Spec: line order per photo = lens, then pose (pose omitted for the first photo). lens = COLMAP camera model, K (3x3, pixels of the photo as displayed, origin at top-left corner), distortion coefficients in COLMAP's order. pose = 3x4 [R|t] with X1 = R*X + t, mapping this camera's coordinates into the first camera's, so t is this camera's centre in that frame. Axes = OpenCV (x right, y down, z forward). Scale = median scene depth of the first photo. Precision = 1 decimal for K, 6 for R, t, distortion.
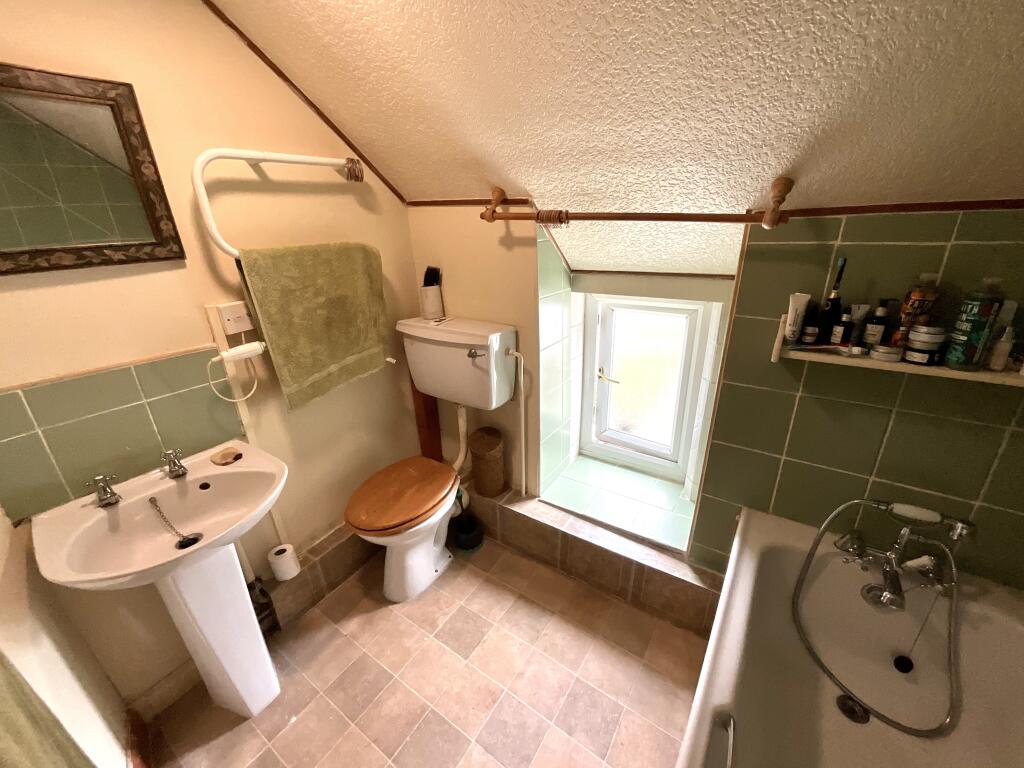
lens RADIAL K [[414.1, 0, 512.0], [0, 414.1, 384.0], [0, 0, 1]] dist [-0.000401, 0.000282]
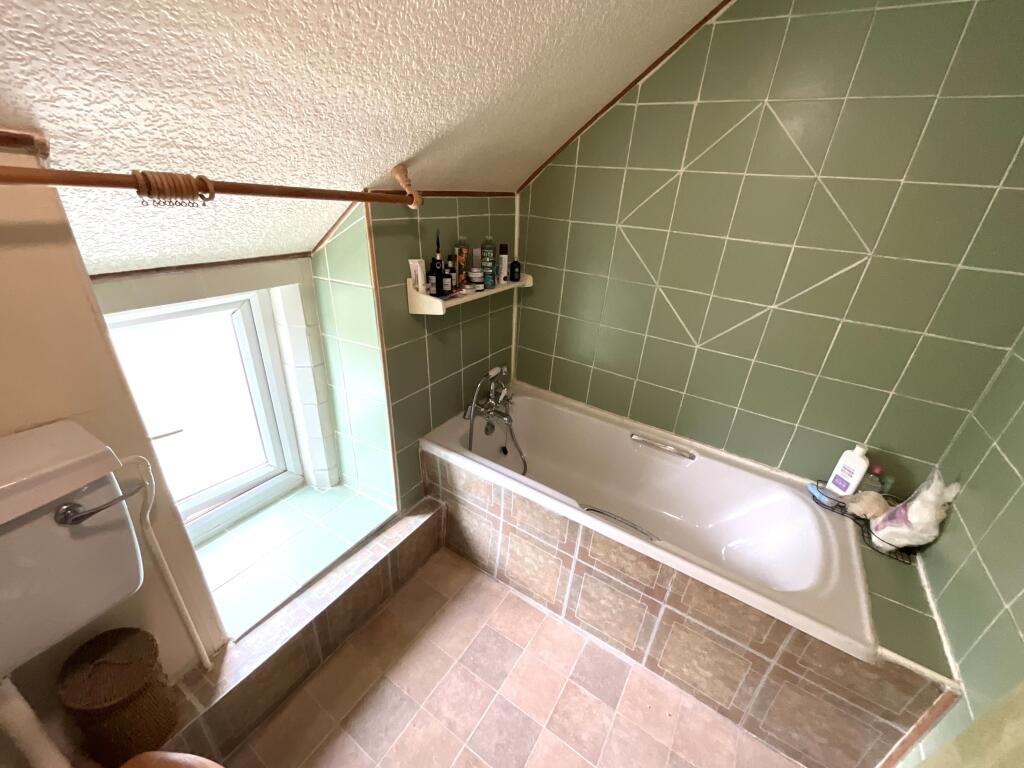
lens RADIAL K [[414.1, 0, 512.0], [0, 414.1, 384.0], [0, 0, 1]] dist [-0.000401, 0.000282]
pose [[-0.032359, -0.407694, 0.912545, -0.528756], [0.313188, 0.862905, 0.396622, -0.257206], [-0.949140, 0.298633, 0.099763, 0.605287]]
